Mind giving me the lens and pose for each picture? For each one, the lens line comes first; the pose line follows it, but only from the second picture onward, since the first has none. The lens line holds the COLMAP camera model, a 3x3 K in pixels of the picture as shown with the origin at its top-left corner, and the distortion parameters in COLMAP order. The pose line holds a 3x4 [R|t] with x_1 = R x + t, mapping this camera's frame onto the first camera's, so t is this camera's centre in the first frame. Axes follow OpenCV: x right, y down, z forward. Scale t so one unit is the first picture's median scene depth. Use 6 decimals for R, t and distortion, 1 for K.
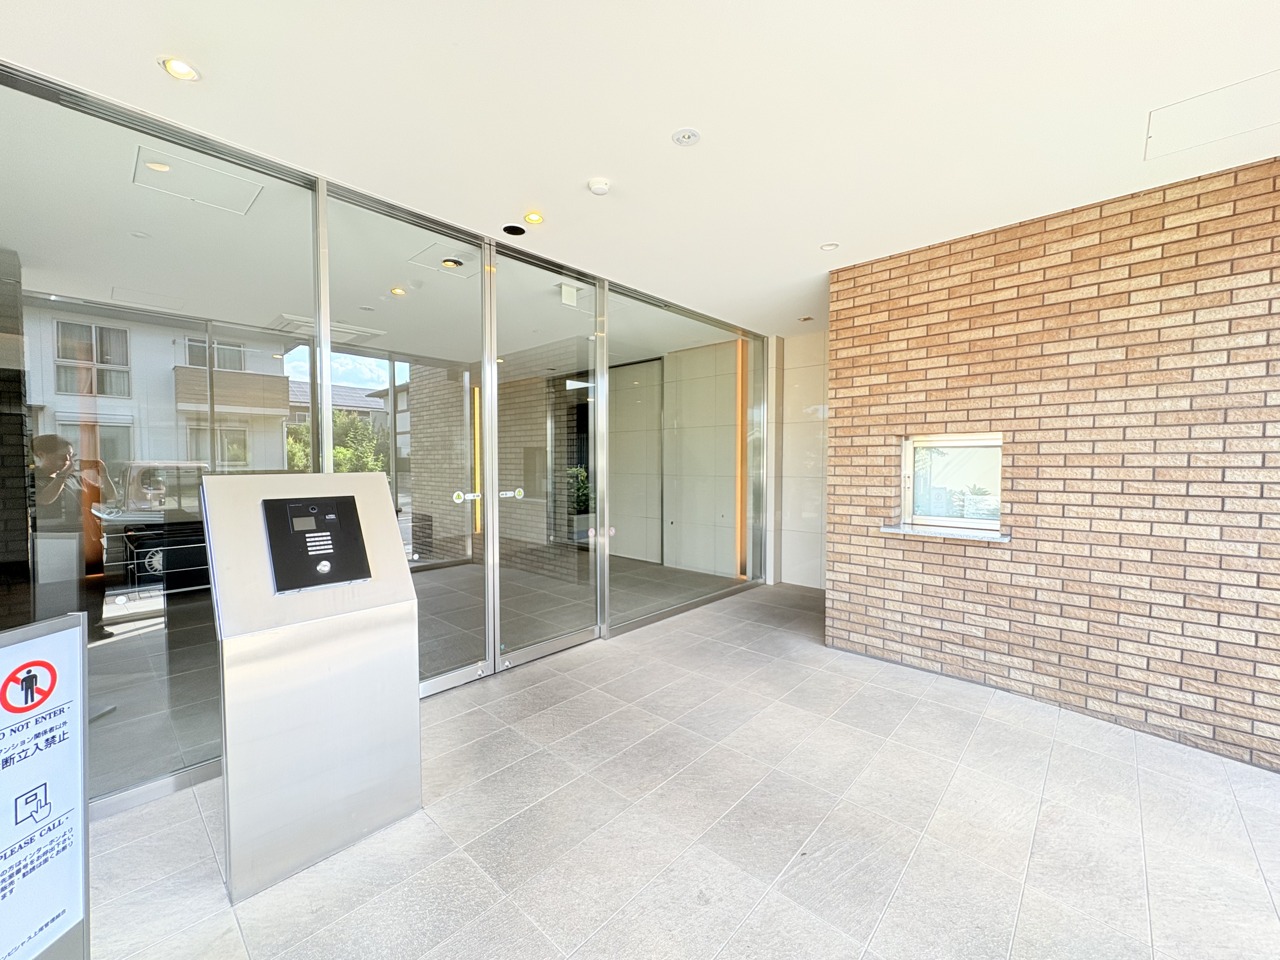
lens RADIAL K [[509.4, 0, 640.1], [0, 509.4, 479.2], [0, 0, 1]] dist [0.001681, -0.000585]
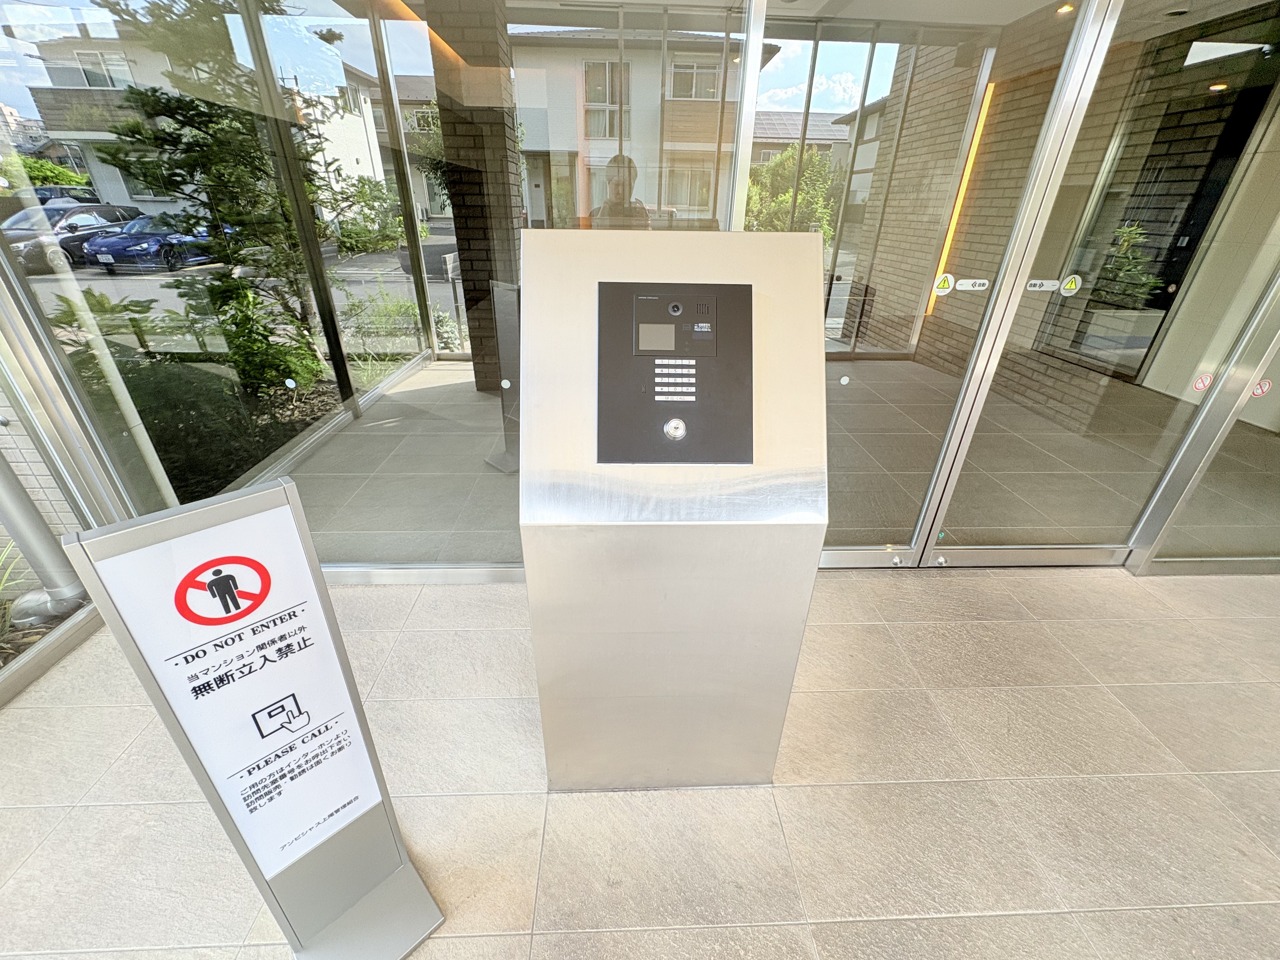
lens RADIAL K [[509.4, 0, 640.7], [0, 509.4, 474.4], [0, 0, 1]] dist [0.001681, -0.000585]
pose [[0.702109, 0.344293, -0.623301, -0.295365], [-0.043340, 0.894378, 0.445207, -0.019554], [0.710749, -0.285570, 0.642873, 0.612014]]
